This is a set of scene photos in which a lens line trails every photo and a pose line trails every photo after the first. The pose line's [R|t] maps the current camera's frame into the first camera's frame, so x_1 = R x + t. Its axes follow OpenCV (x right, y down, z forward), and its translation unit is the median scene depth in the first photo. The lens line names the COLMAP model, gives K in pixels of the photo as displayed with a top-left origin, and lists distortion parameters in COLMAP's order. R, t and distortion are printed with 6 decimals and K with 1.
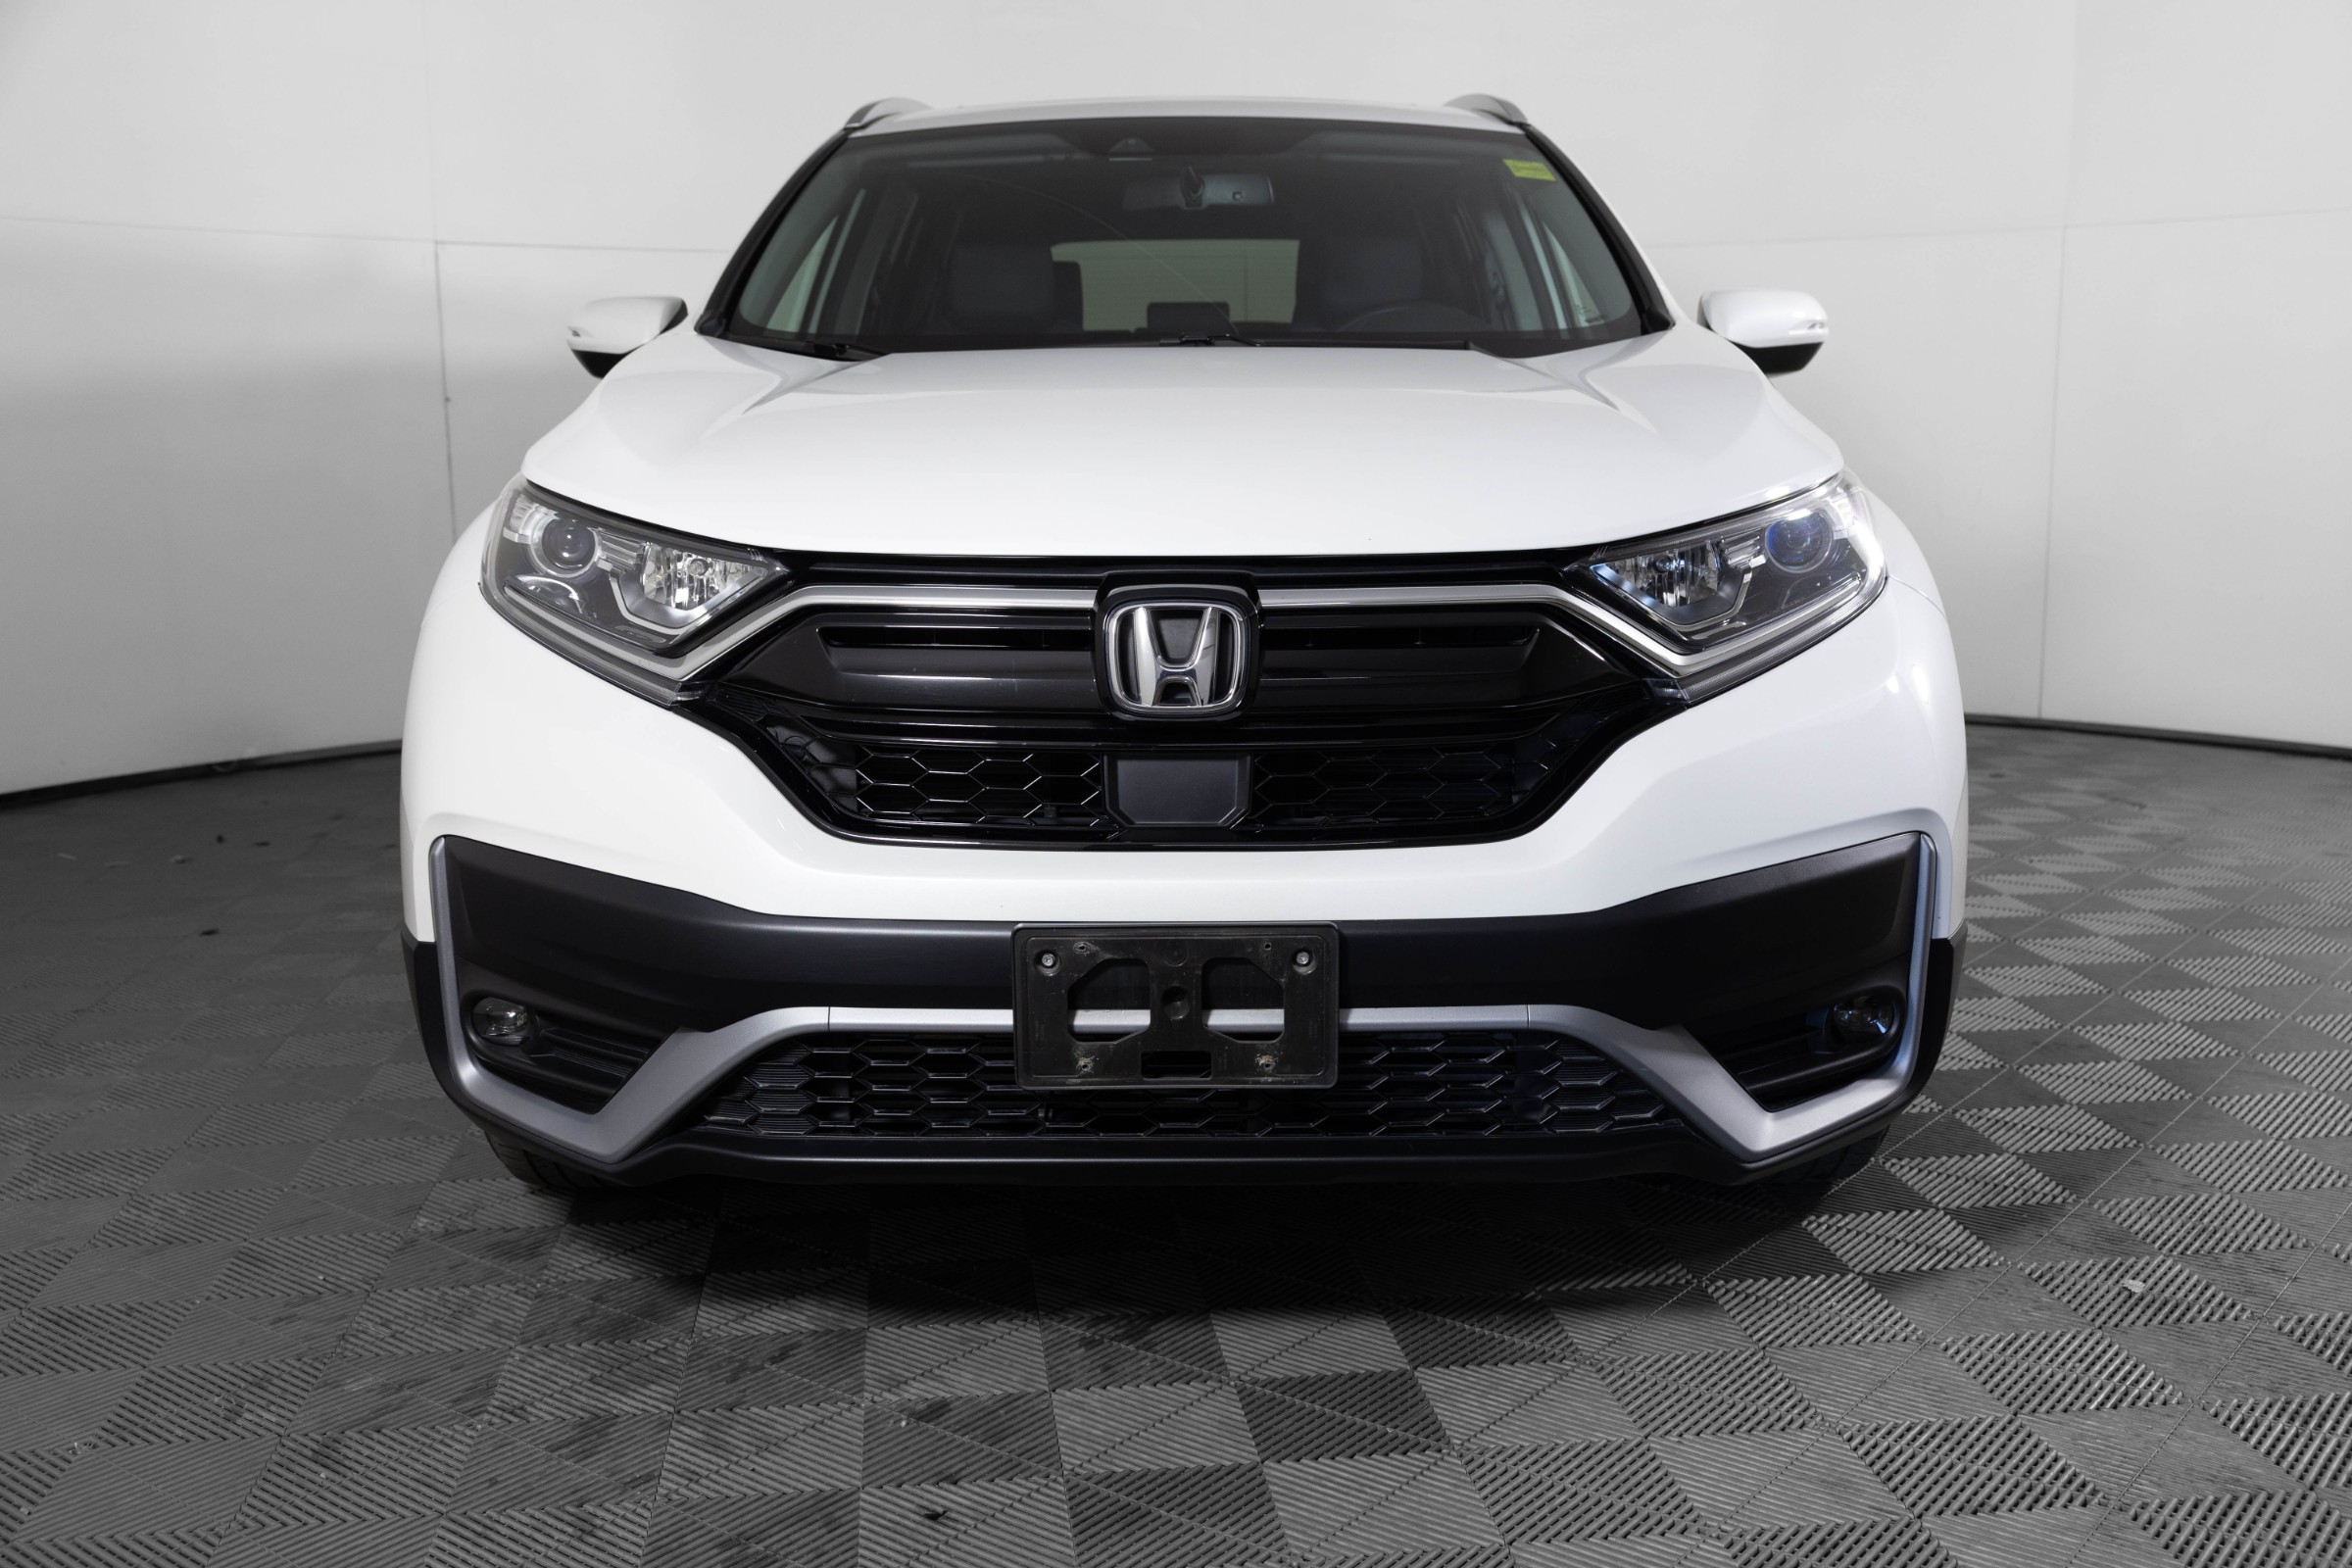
lens RADIAL K [[2306.8, 0, 1278.8], [0, 2306.8, 740.4], [0, 0, 1]] dist [0.007165, 0.029745]
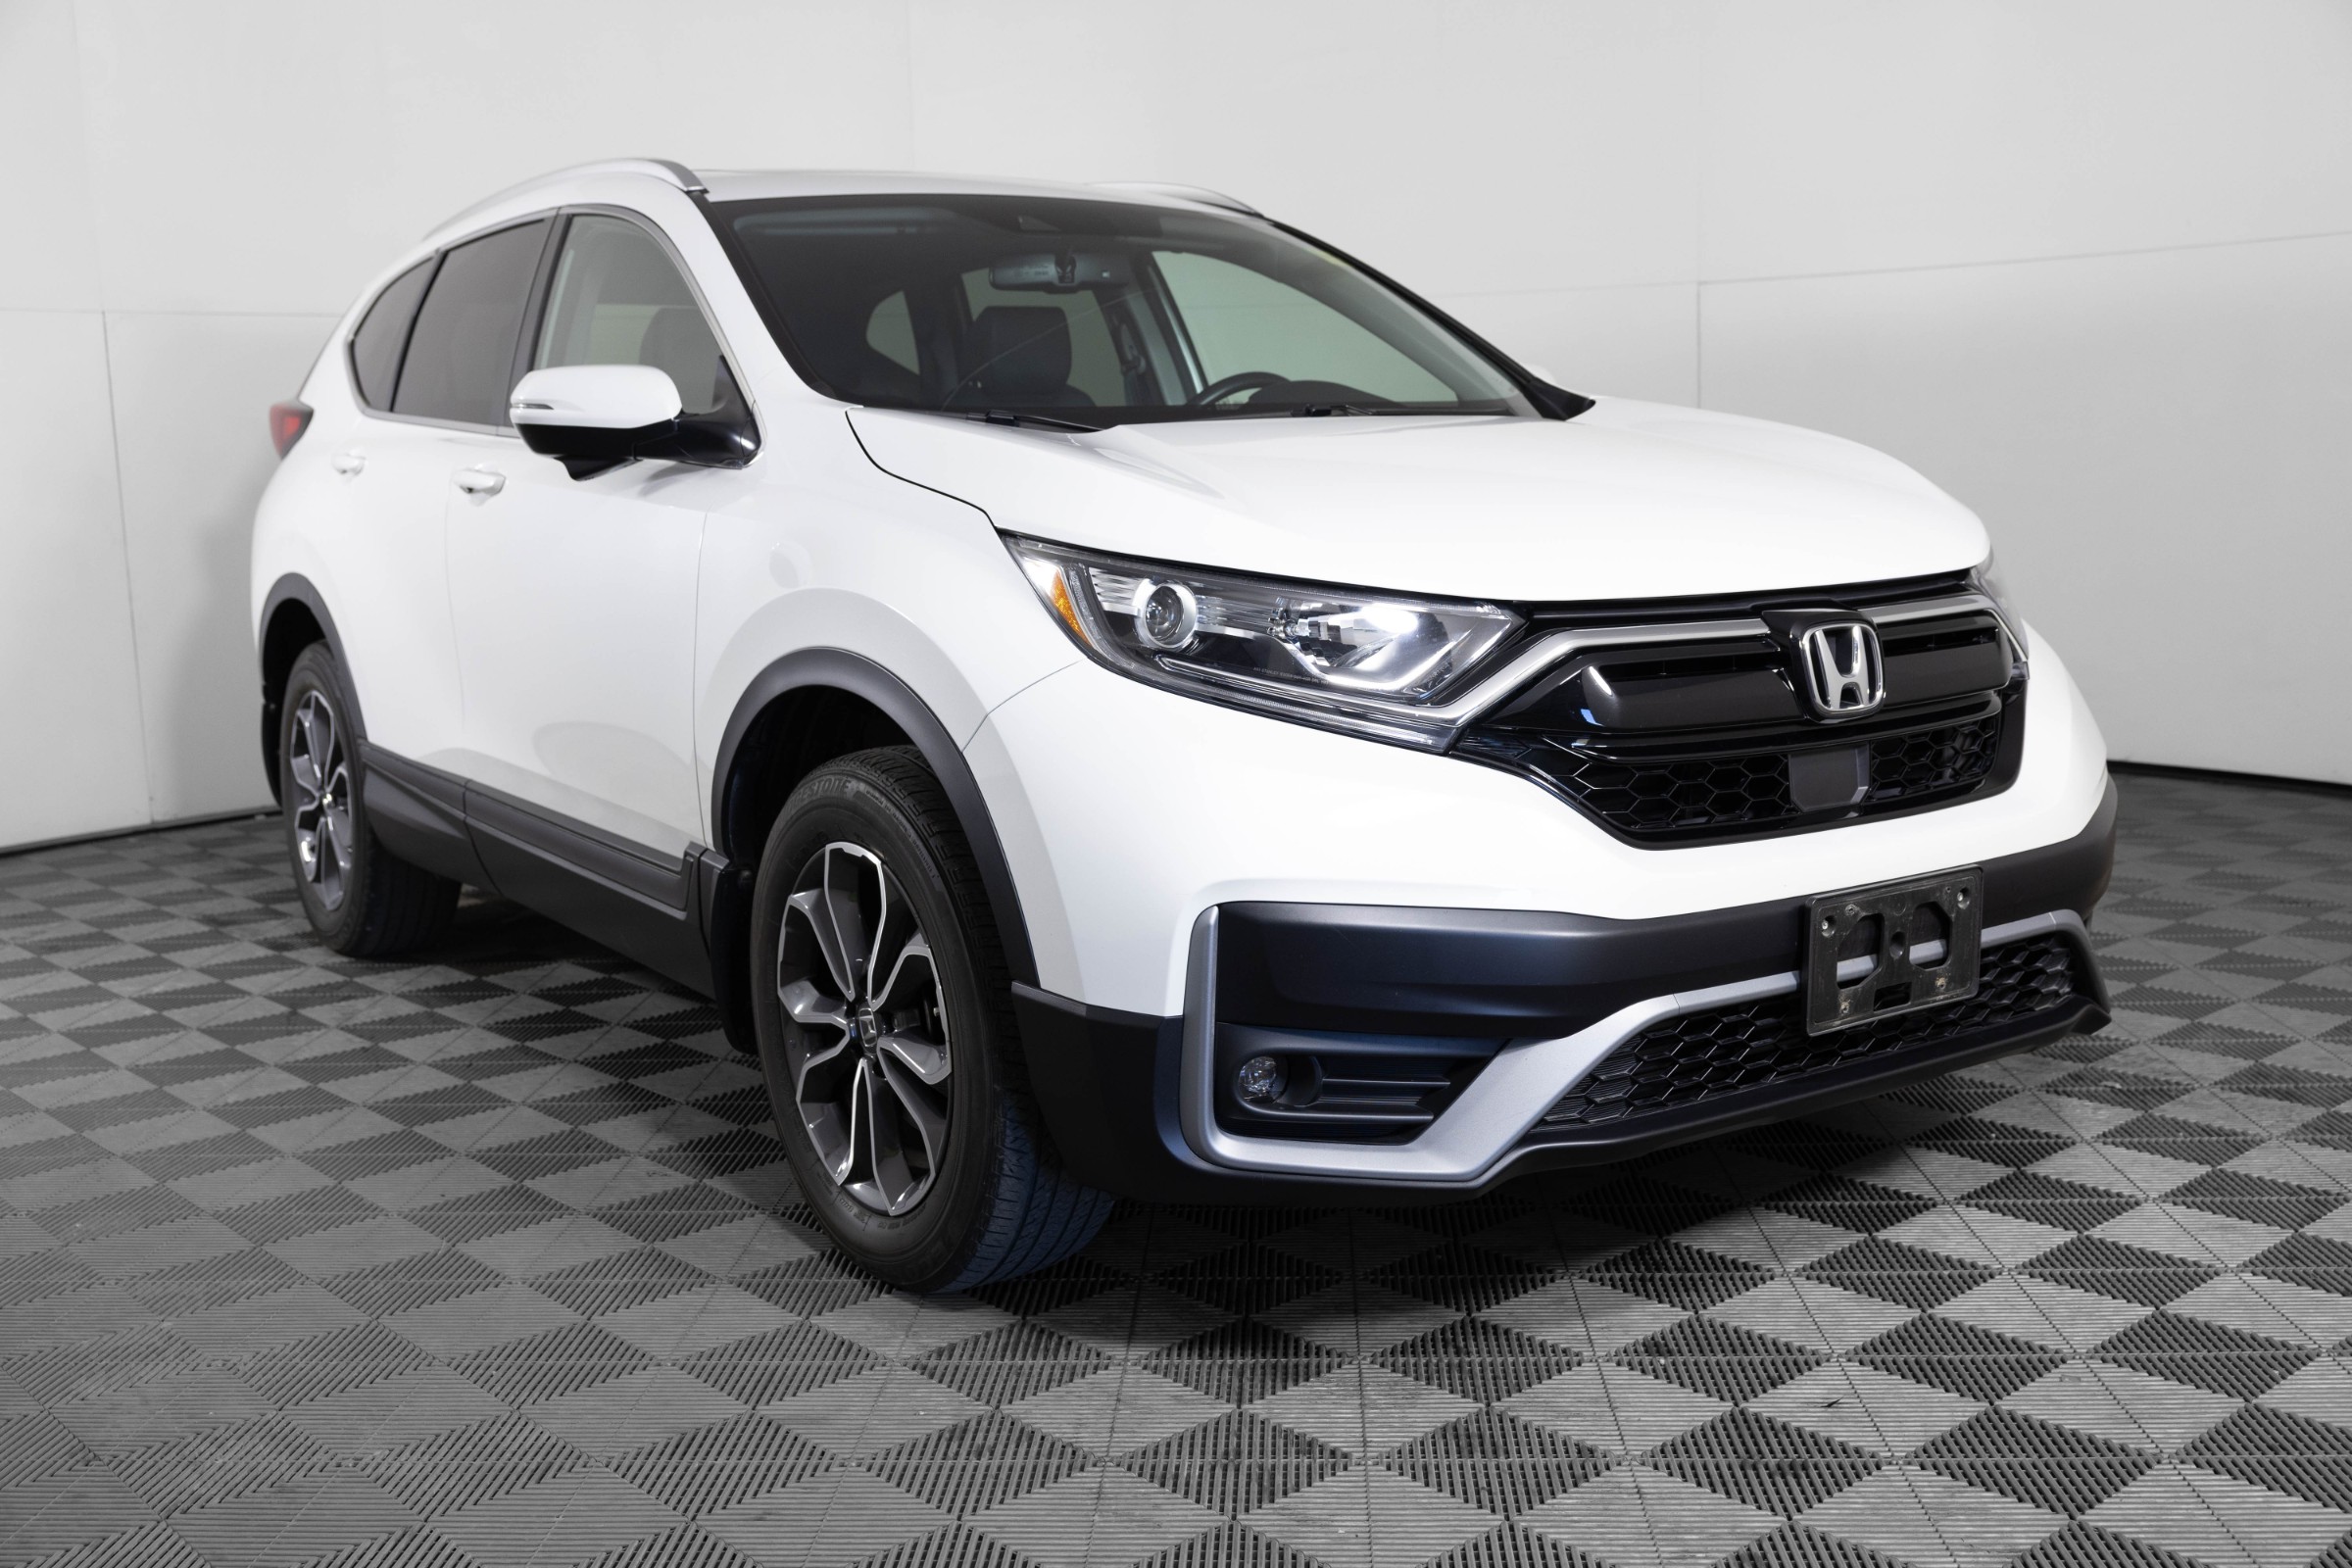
lens RADIAL K [[2306.8, 0, 1278.8], [0, 2306.8, 740.4], [0, 0, 1]] dist [0.007165, 0.029745]
pose [[0.822260, -0.091940, 0.561636, -0.975023], [0.107401, 0.994200, 0.005511, -0.036228], [-0.558885, 0.055789, 0.827366, 0.155634]]
